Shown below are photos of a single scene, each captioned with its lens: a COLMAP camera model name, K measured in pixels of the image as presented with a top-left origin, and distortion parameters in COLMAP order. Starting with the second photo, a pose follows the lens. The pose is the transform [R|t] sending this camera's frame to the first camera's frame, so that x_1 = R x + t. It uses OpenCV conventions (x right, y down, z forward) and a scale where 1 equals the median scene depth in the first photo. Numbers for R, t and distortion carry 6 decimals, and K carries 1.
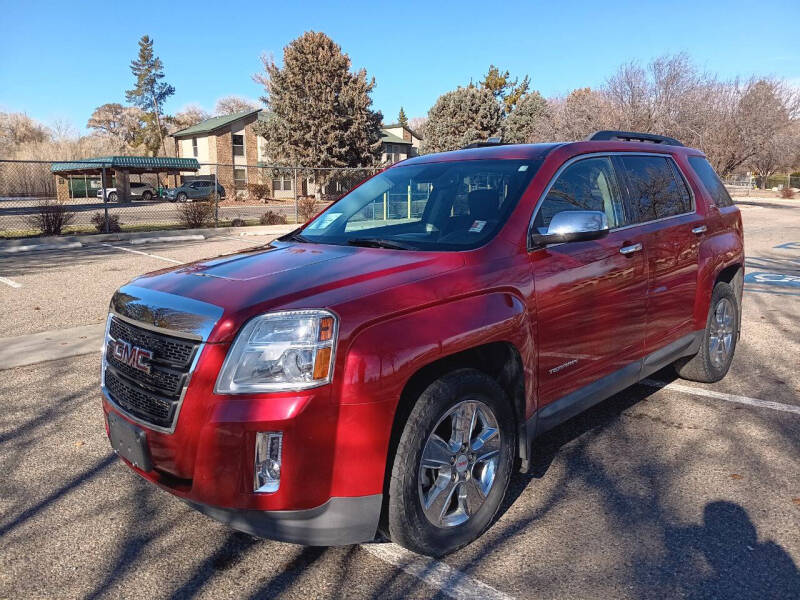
lens RADIAL K [[607.3, 0, 400.0], [0, 607.3, 300.0], [0, 0, 1]] dist [0.089390, -0.204086]
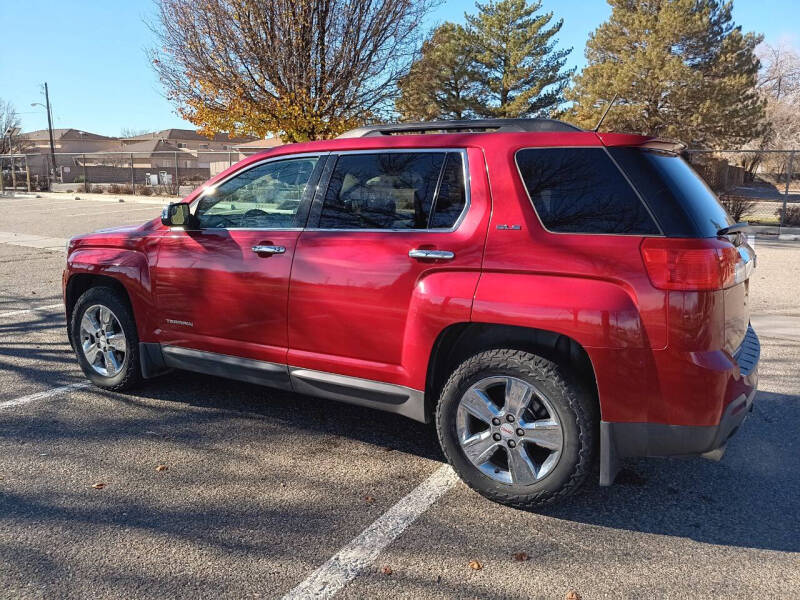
lens RADIAL K [[617.9, 0, 402.7], [0, 617.9, 300.5], [0, 0, 1]] dist [0.007385, -0.052627]
pose [[0.258566, 0.205755, -0.943827, 0.093720], [-0.185341, 0.969467, 0.160569, -0.013707], [0.948047, 0.133412, 0.288806, 0.061315]]
